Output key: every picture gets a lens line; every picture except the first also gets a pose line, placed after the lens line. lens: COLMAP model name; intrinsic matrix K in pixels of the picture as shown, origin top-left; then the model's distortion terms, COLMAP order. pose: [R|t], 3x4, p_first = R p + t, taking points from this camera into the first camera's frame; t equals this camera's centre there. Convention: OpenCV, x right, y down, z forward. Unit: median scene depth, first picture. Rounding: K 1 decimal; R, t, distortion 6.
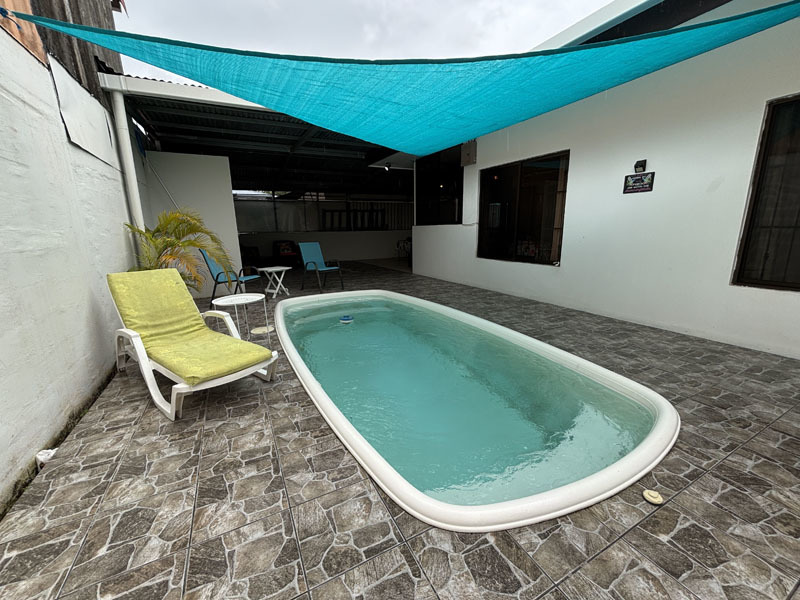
lens RADIAL K [[324.3, 0, 398.1], [0, 324.3, 299.0], [0, 0, 1]] dist [-0.000304, 0.000877]
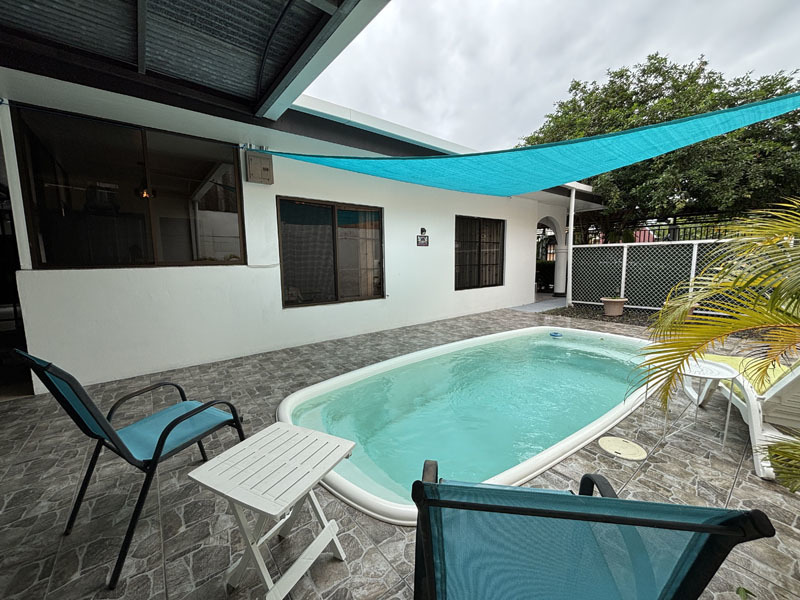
lens RADIAL K [[324.3, 0, 398.5], [0, 324.3, 302.5], [0, 0, 1]] dist [-0.000304, 0.000877]
pose [[-0.198948, -0.110449, 0.973766, -0.581350], [0.228091, 0.961124, 0.155615, -0.214219], [-0.953097, 0.253066, -0.166021, 0.934936]]
